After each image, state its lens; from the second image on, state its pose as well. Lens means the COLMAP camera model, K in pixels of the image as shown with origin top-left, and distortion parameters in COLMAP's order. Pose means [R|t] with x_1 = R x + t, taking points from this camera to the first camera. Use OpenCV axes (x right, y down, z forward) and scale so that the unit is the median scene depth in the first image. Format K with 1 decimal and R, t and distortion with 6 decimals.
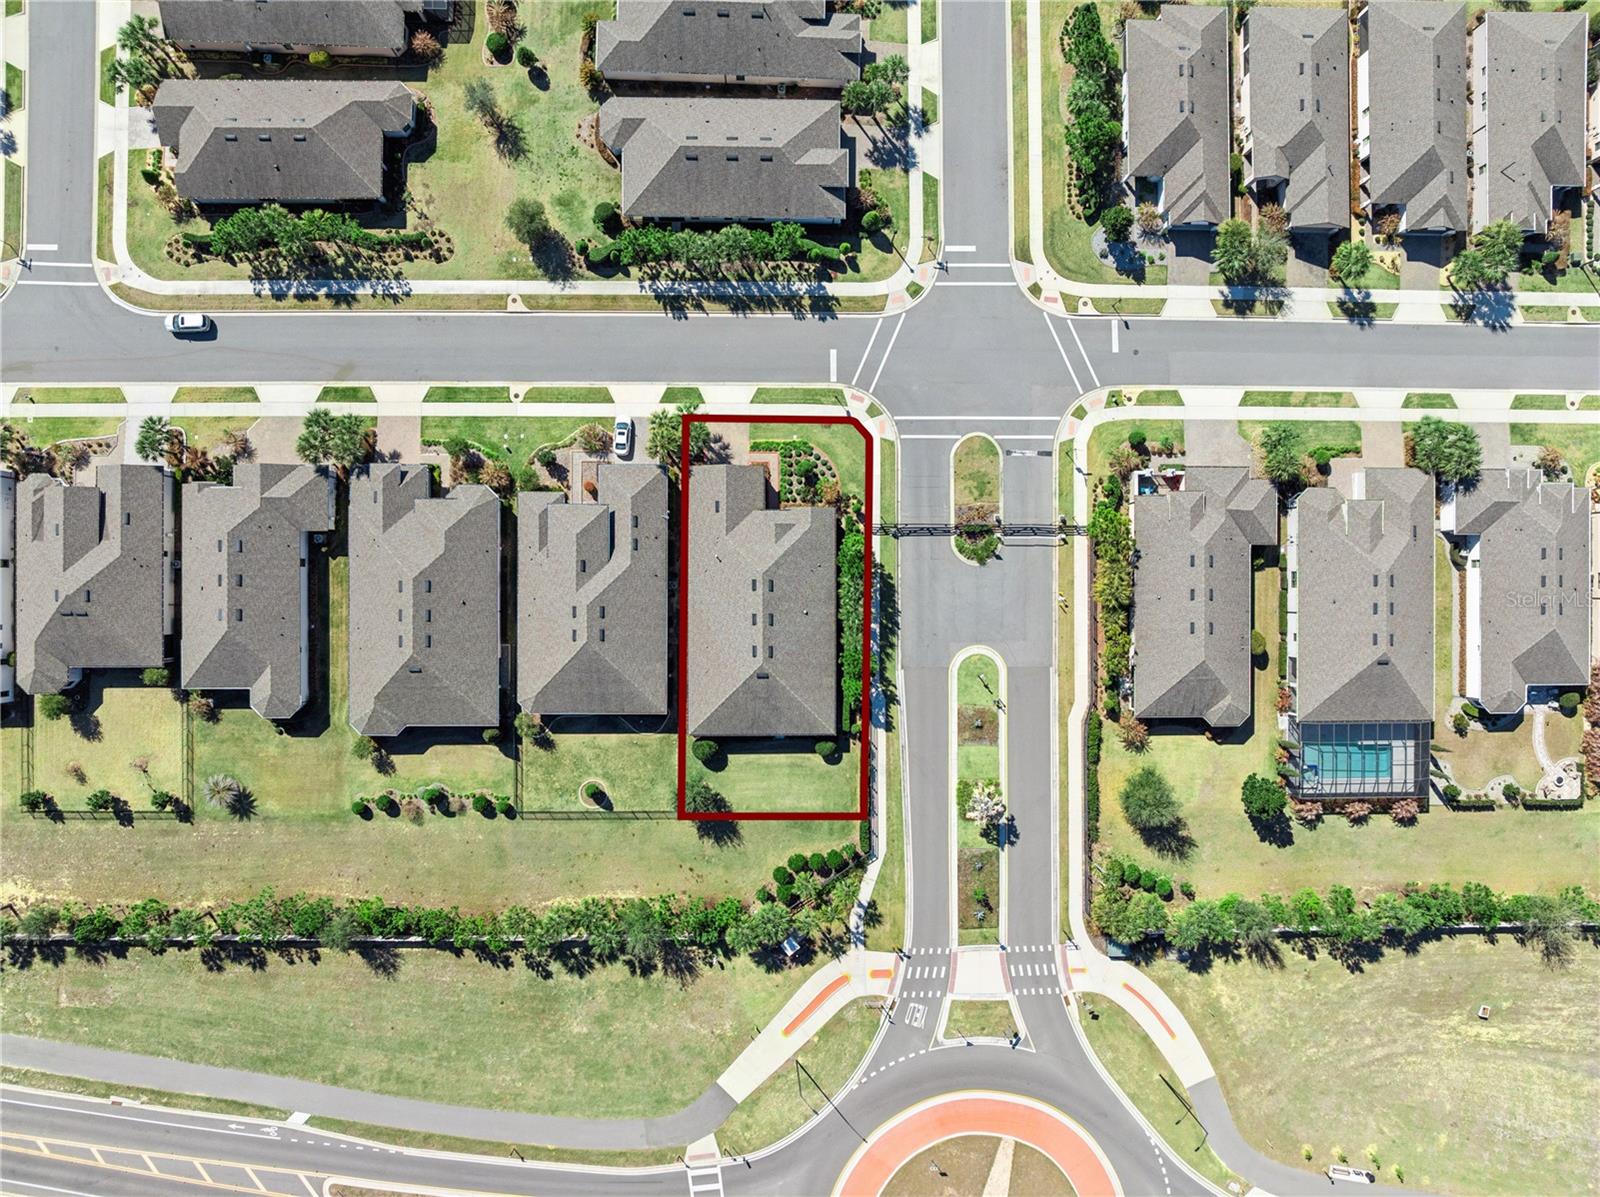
lens RADIAL K [[1174.4, 0, 800.0], [0, 1174.4, 598.5], [0, 0, 1]] dist [-0.036861, -0.001288]
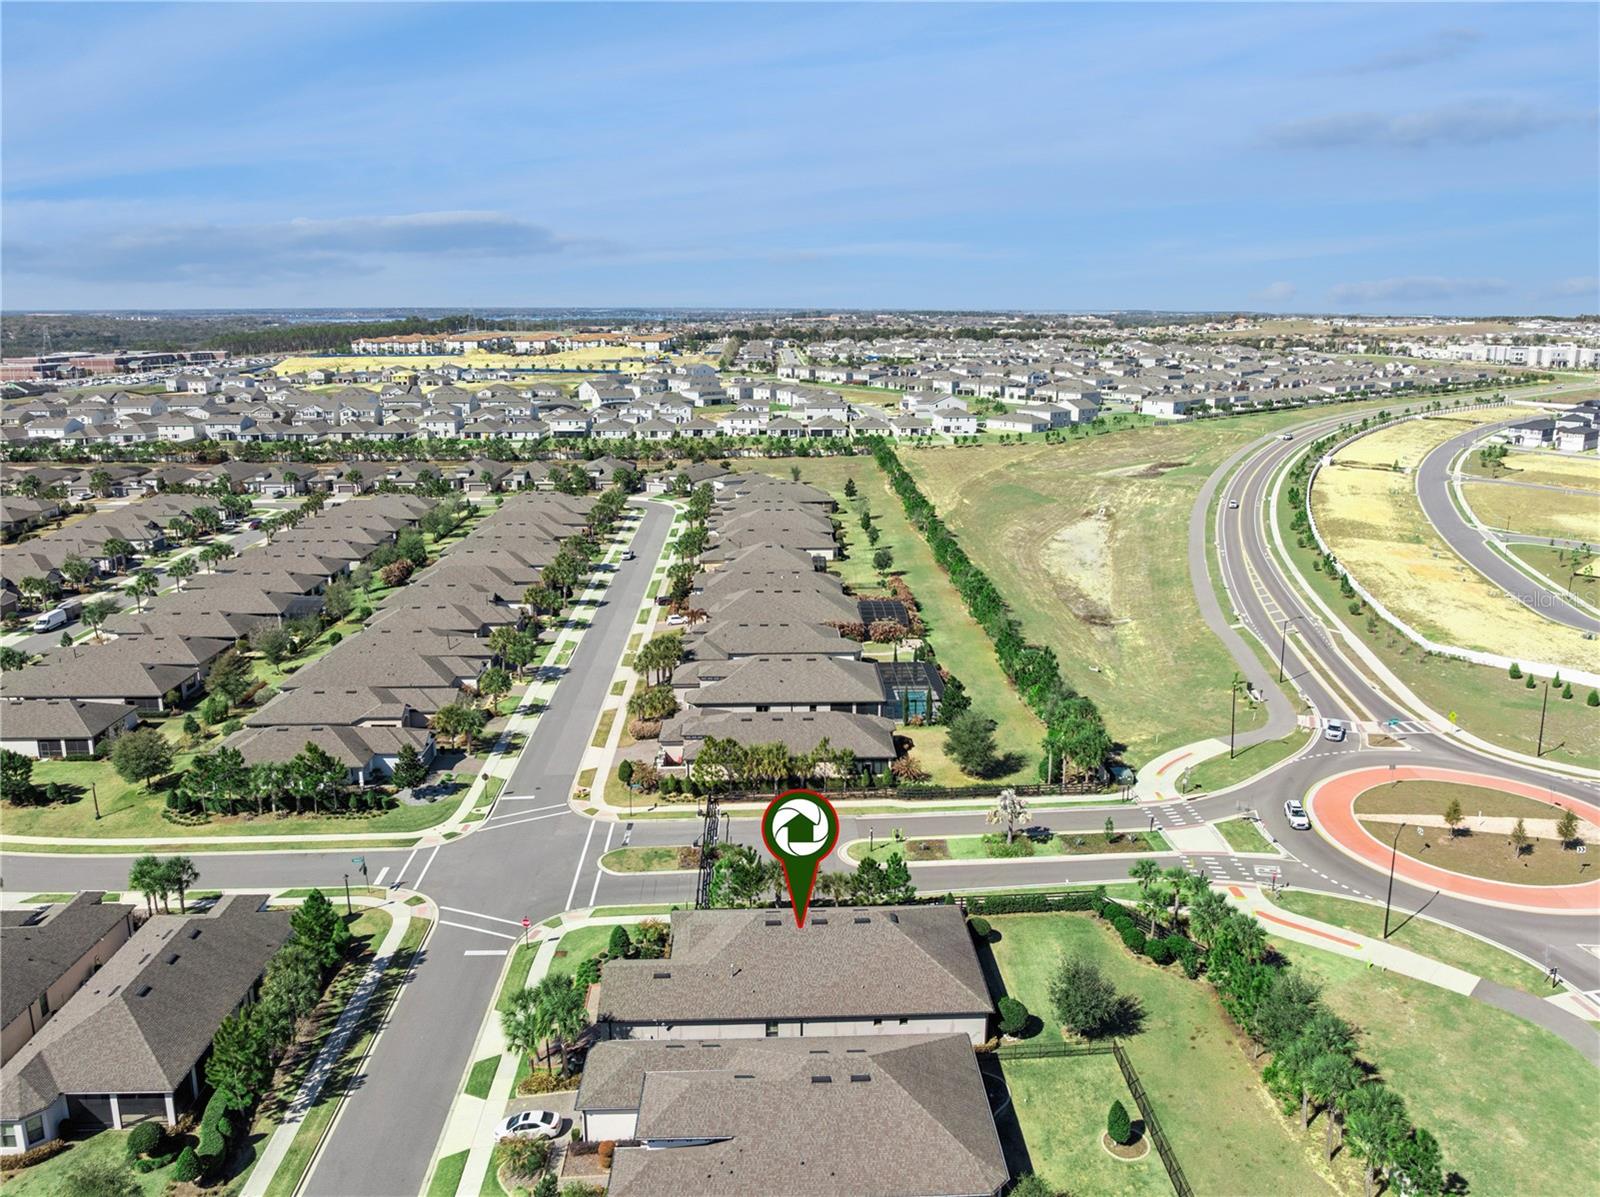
lens RADIAL K [[1174.4, 0, 800.0], [0, 1174.4, 598.5], [0, 0, 1]] dist [-0.036861, -0.001288]
pose [[-0.031591, -0.285188, 0.957951, -0.654622], [0.999396, 0.004841, 0.034399, -0.020267], [-0.014448, 0.958459, 0.284863, 0.562268]]
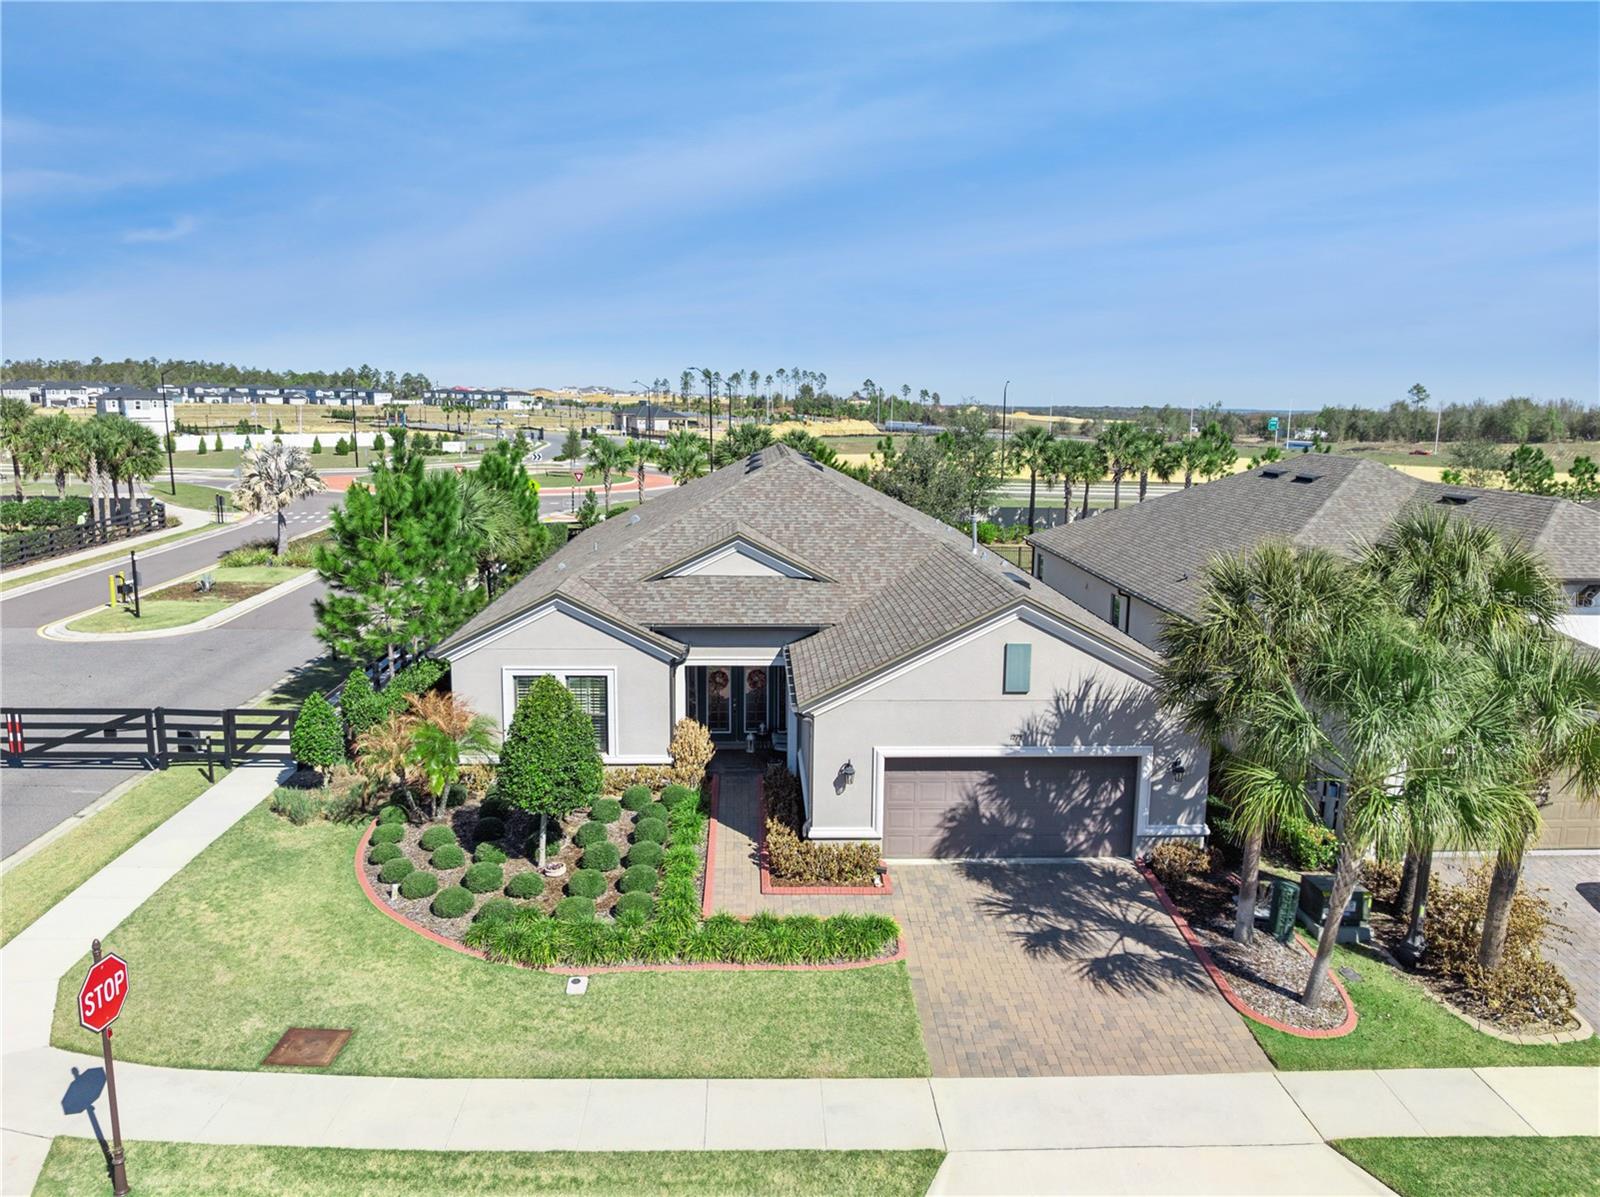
lens RADIAL K [[1174.4, 0, 800.0], [0, 1174.4, 598.5], [0, 0, 1]] dist [-0.036861, -0.001288]
pose [[-0.997722, -0.044521, -0.050690, -0.021775], [-0.042787, -0.163363, 0.985638, -0.269472], [-0.052163, 0.985561, 0.161086, 0.937799]]
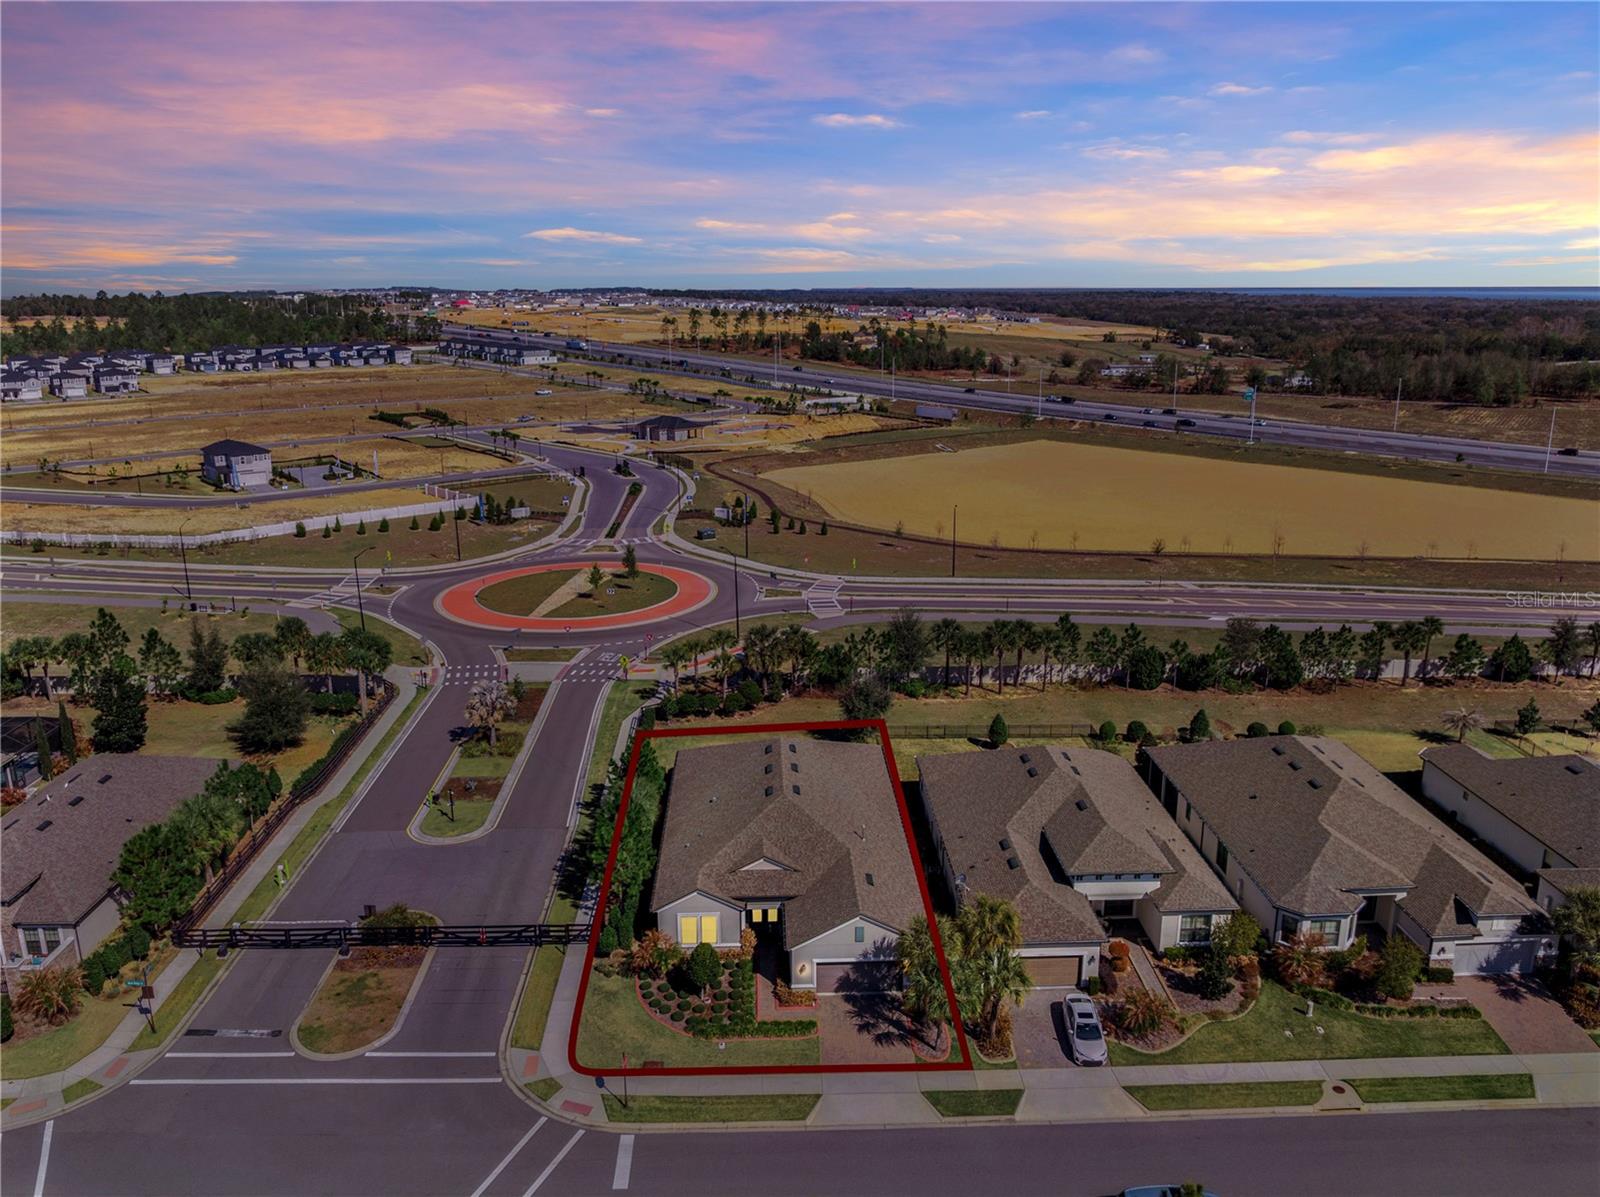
lens RADIAL K [[1204.8, 0, 791.0], [0, 1204.8, 604.8], [0, 0, 1]] dist [-0.037857, 0.000489]
pose [[-0.999139, -0.022835, -0.034628, -0.011471], [-0.027936, -0.246666, 0.968698, -0.565596], [-0.030662, 0.968832, 0.245816, 0.713868]]
